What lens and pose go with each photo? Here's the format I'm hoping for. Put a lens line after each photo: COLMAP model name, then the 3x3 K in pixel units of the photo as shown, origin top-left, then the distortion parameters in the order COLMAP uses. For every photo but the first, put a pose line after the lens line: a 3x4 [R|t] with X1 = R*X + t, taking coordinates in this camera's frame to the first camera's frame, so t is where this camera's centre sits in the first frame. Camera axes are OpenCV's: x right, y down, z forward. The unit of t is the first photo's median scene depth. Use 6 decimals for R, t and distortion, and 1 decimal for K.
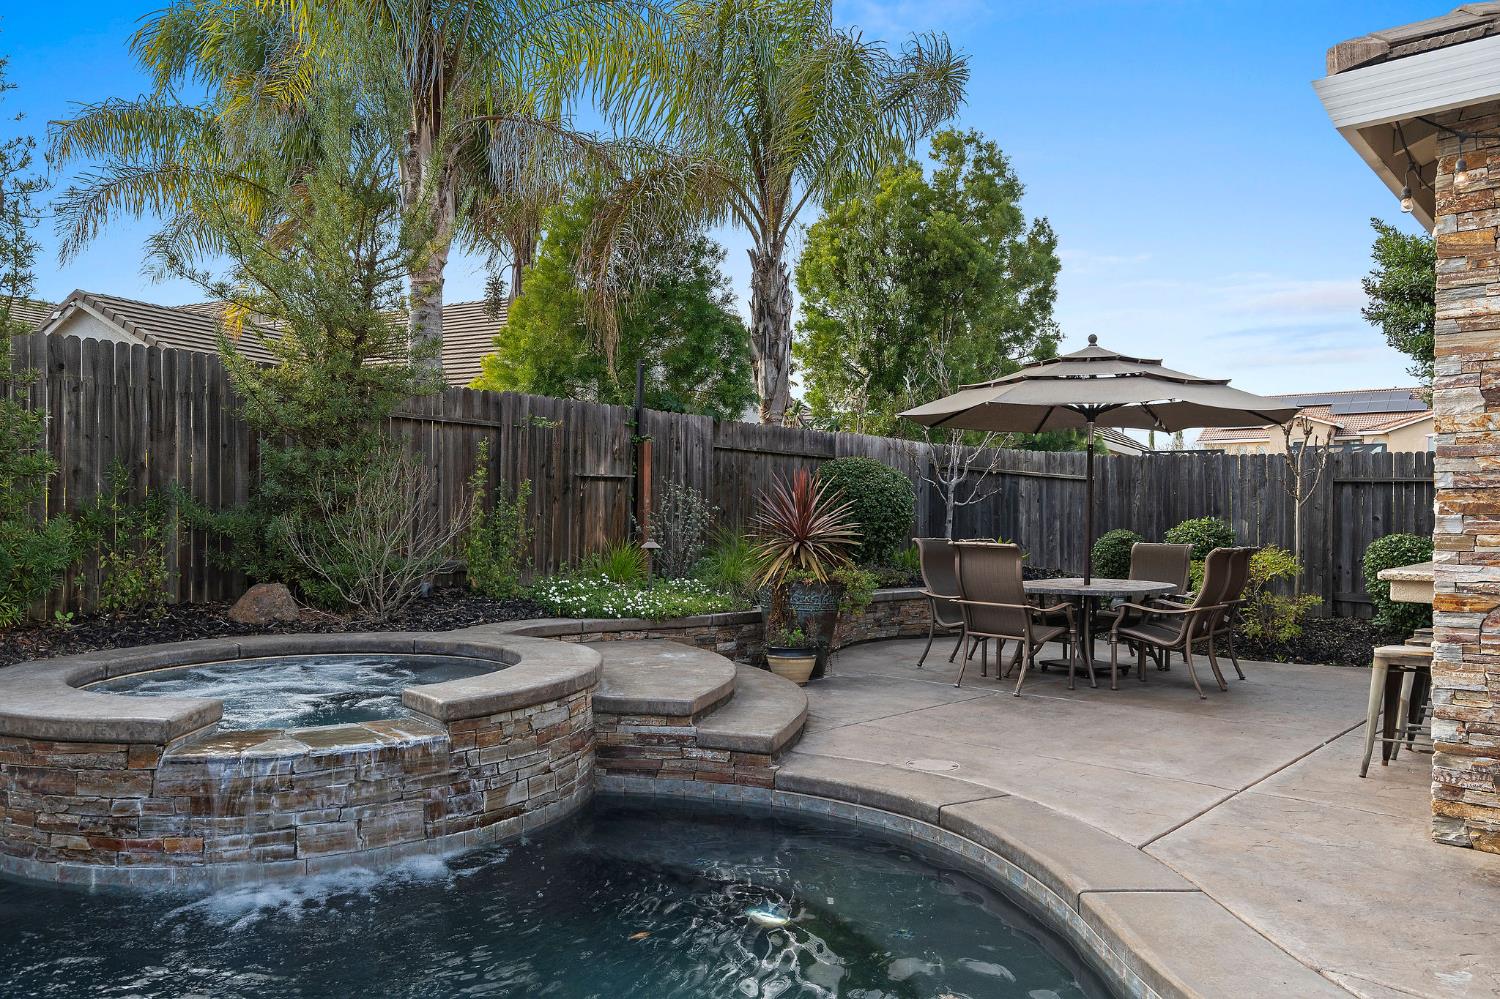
lens RADIAL K [[1103.6, 0, 784.3], [0, 1103.6, 538.3], [0, 0, 1]] dist [0.007192, 0.007222]
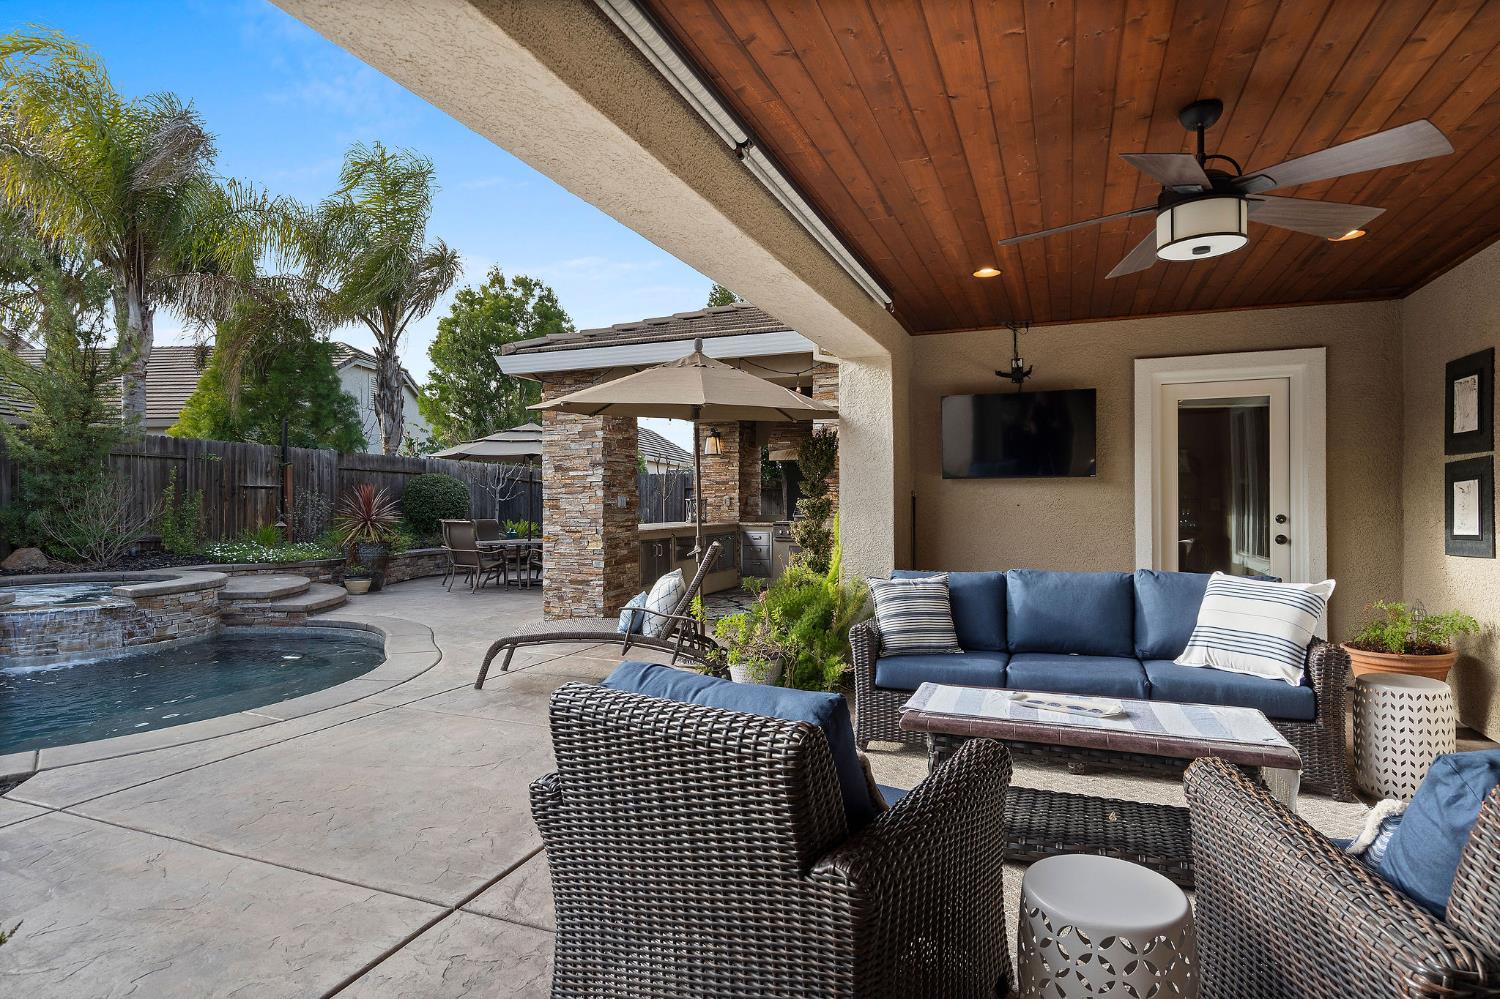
lens RADIAL K [[779.2, 0, 749.9], [0, 779.2, 521.1], [0, 0, 1]] dist [0.007758, -0.001438]
pose [[0.945089, -0.012935, 0.326557, 0.206915], [0.012222, 0.999916, 0.004237, 0.004631], [-0.326584, -0.000013, 0.945168, -0.530297]]
